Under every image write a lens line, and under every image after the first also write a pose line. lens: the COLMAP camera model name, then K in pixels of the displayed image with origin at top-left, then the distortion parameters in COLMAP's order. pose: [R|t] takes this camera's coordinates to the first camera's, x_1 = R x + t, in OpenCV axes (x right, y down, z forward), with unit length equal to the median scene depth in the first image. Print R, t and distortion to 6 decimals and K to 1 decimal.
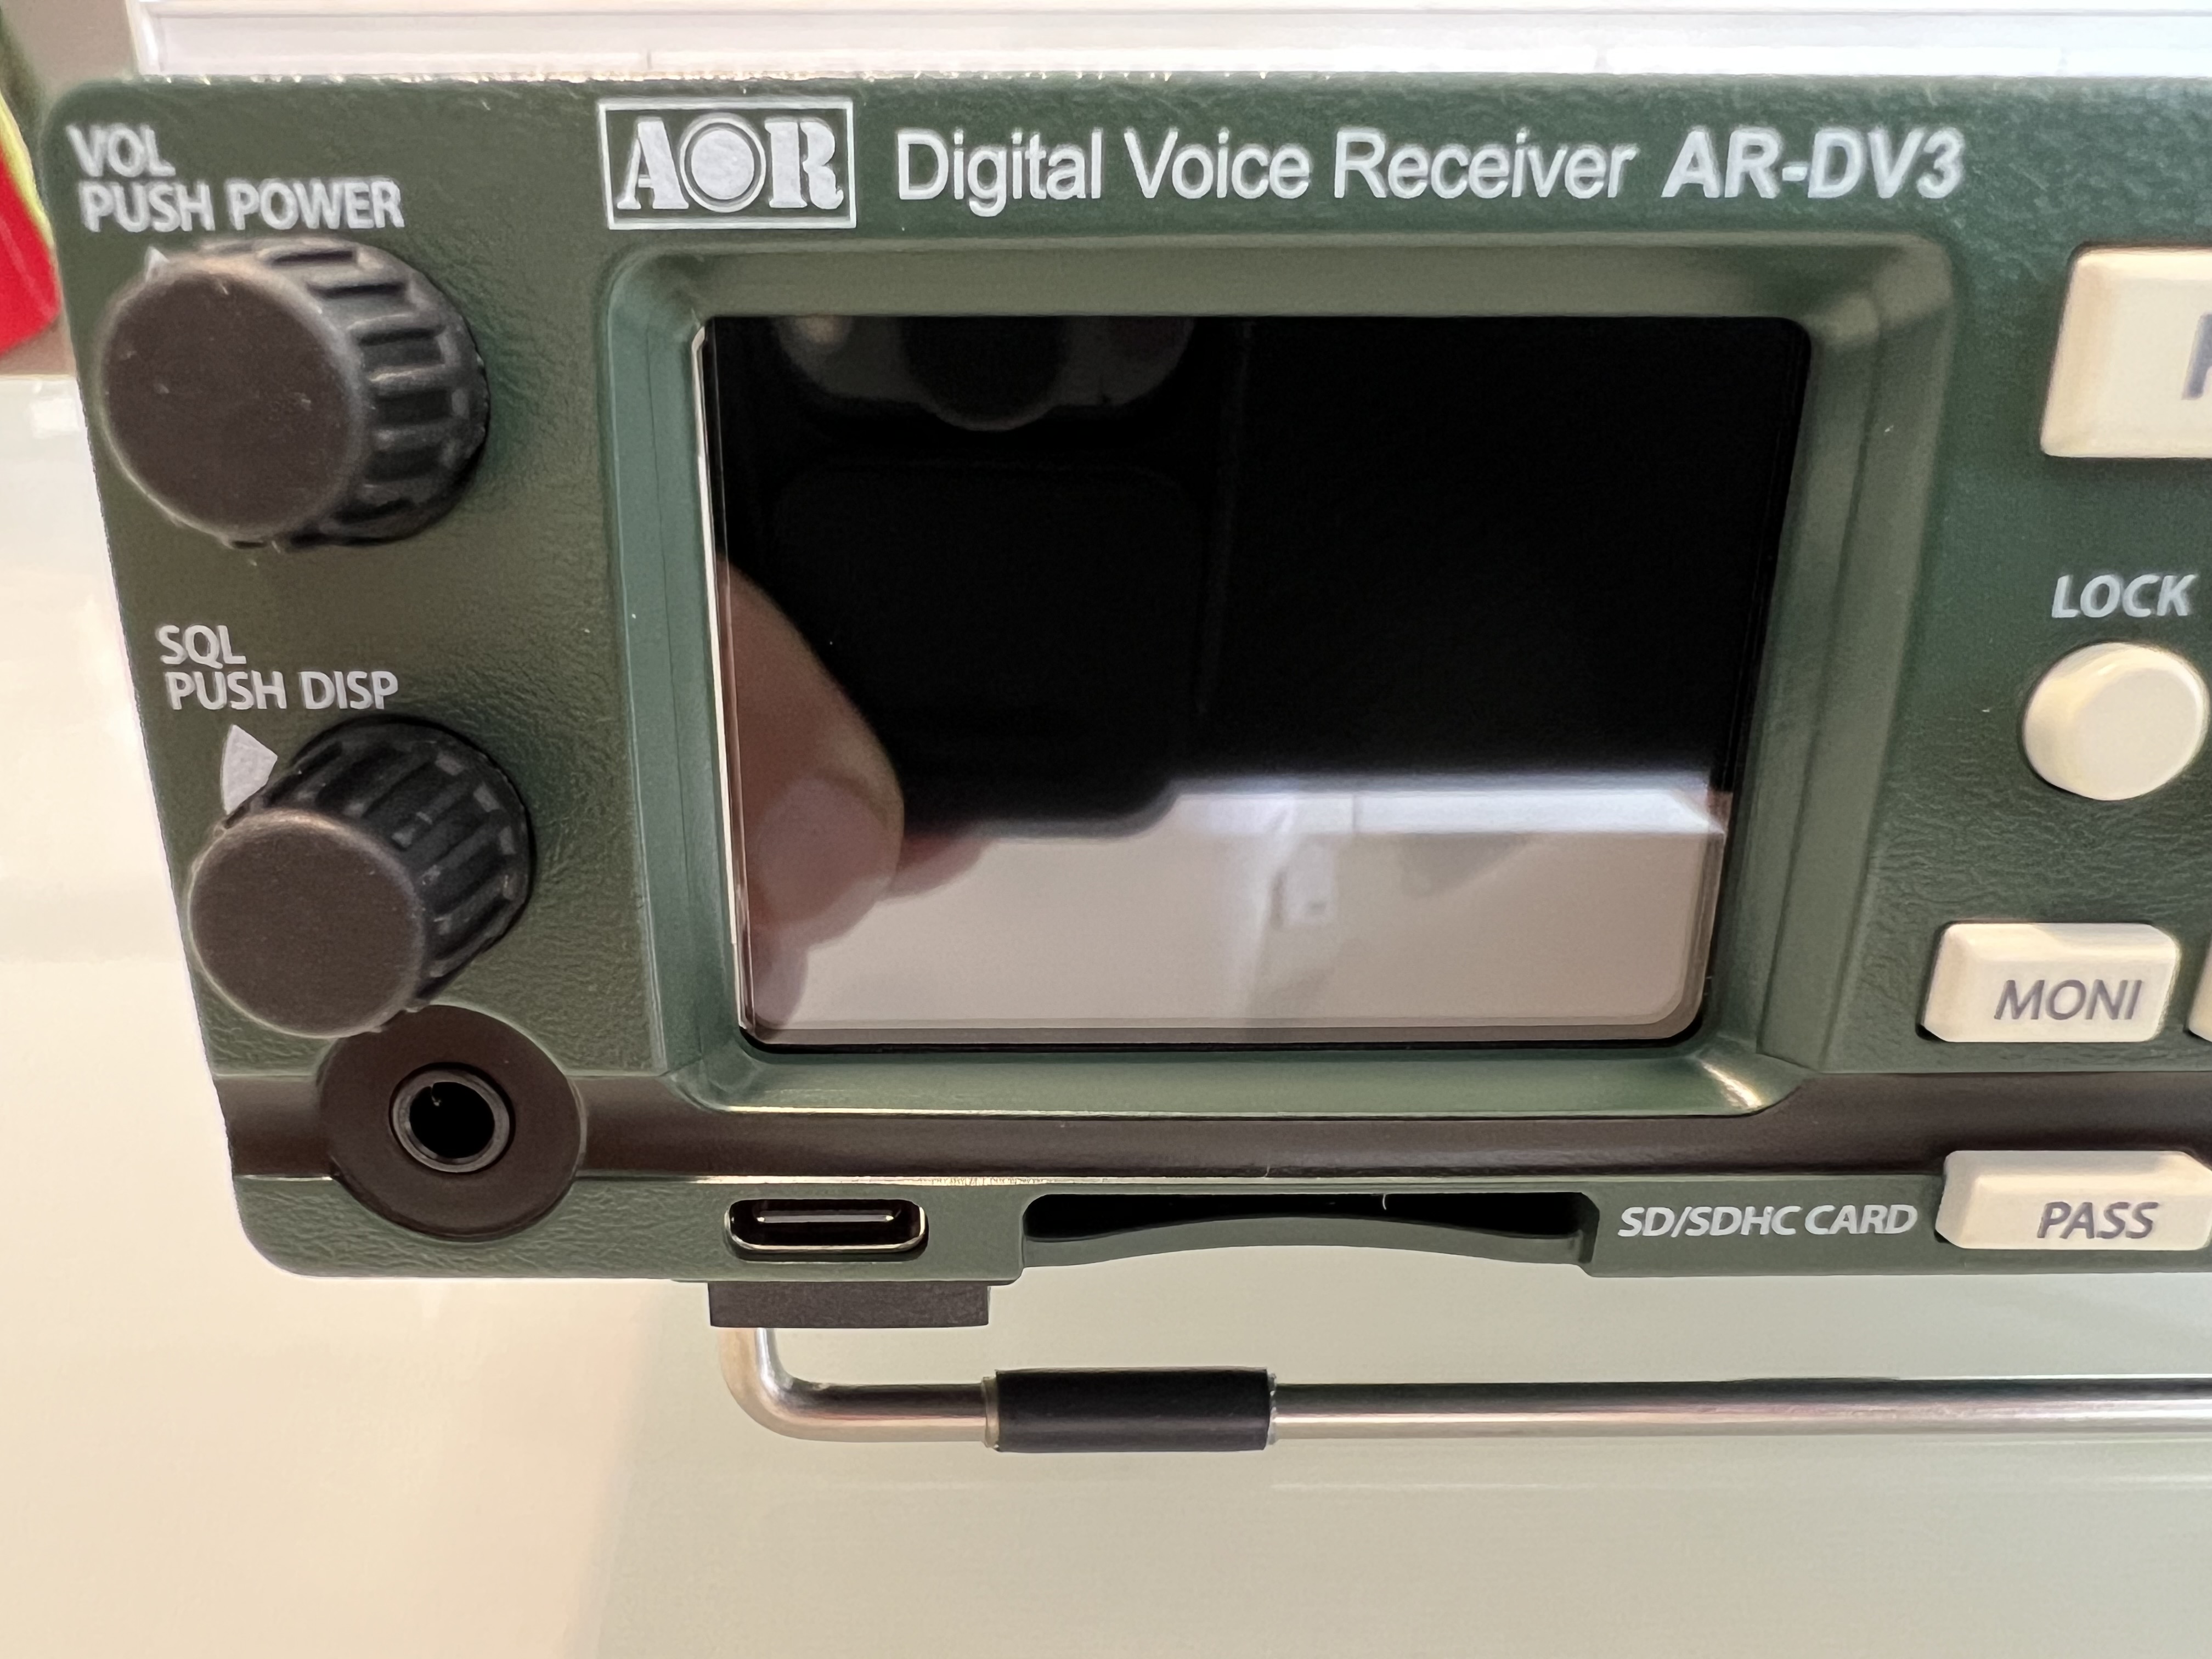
lens RADIAL K [[1676.4, 0, 1025.8], [0, 1676.4, 1023.8], [0, 0, 1]] dist [-0.012677, -0.004412]
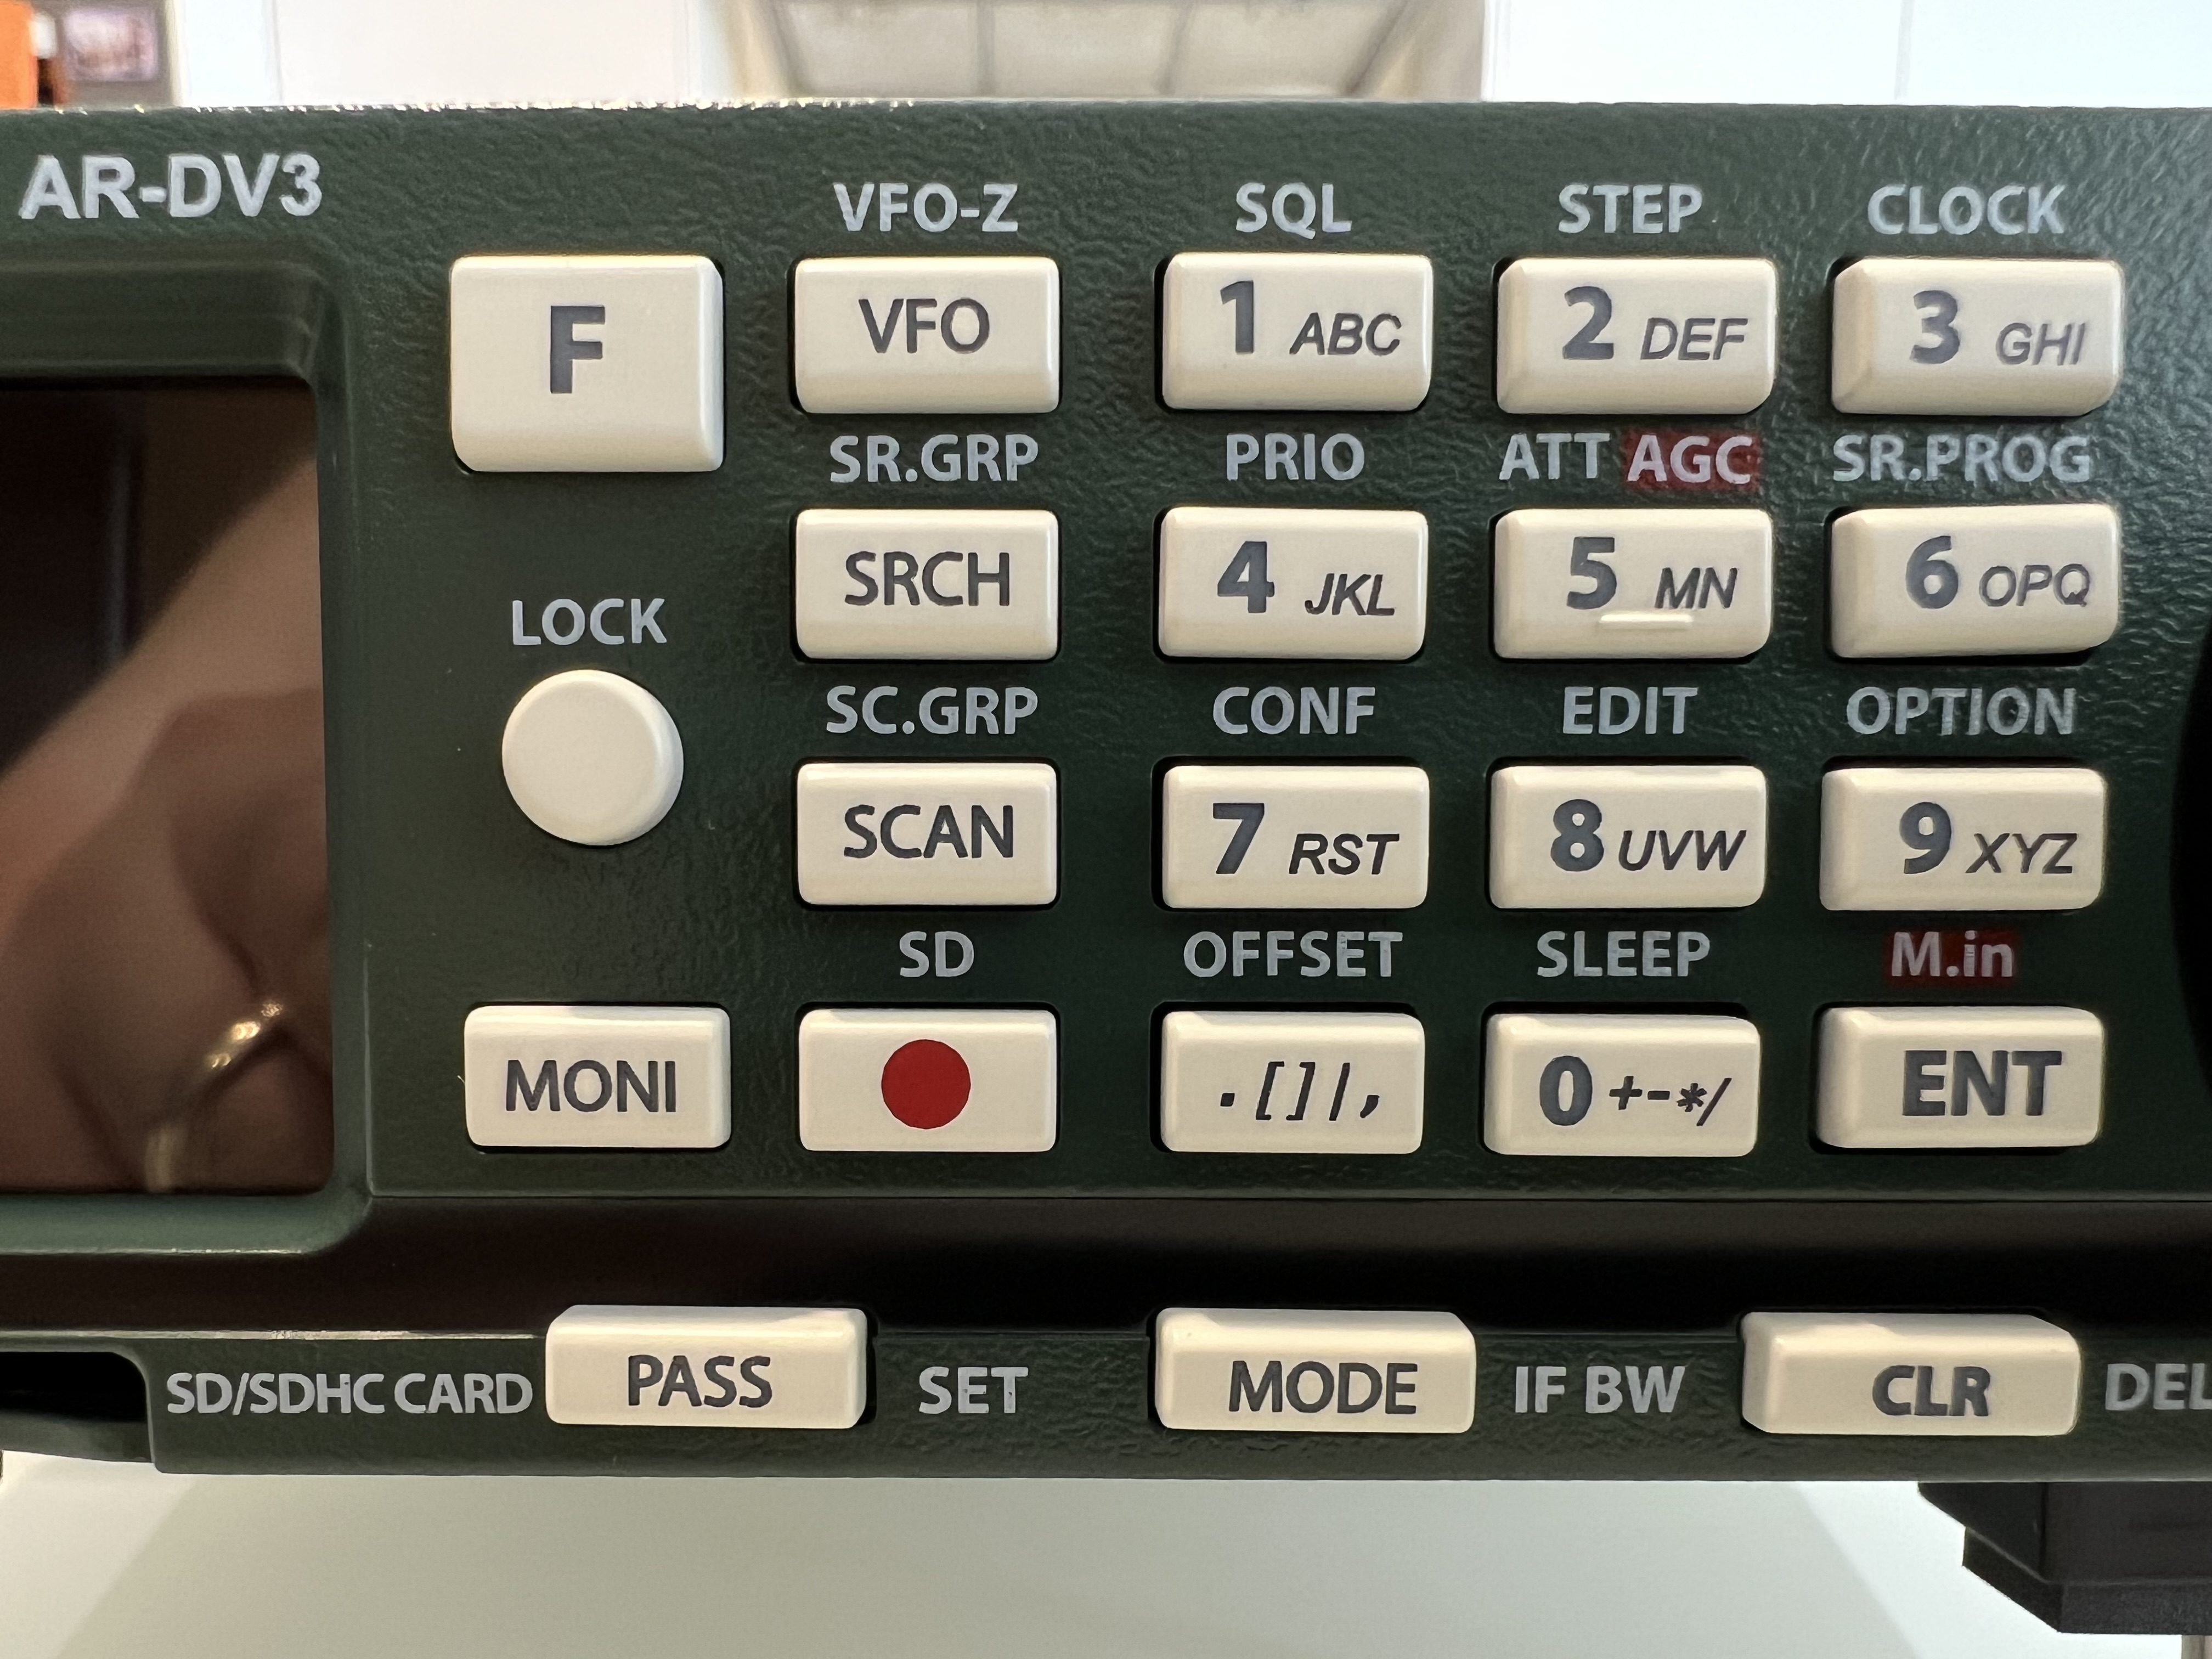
lens RADIAL K [[1676.4, 0, 1025.8], [0, 1676.4, 1023.8], [0, 0, 1]] dist [-0.012677, -0.004412]
pose [[0.999914, 0.006039, -0.011646, 0.985239], [-0.009351, 0.950720, -0.309910, 0.246482], [0.009200, 0.309992, 0.950695, 0.228628]]
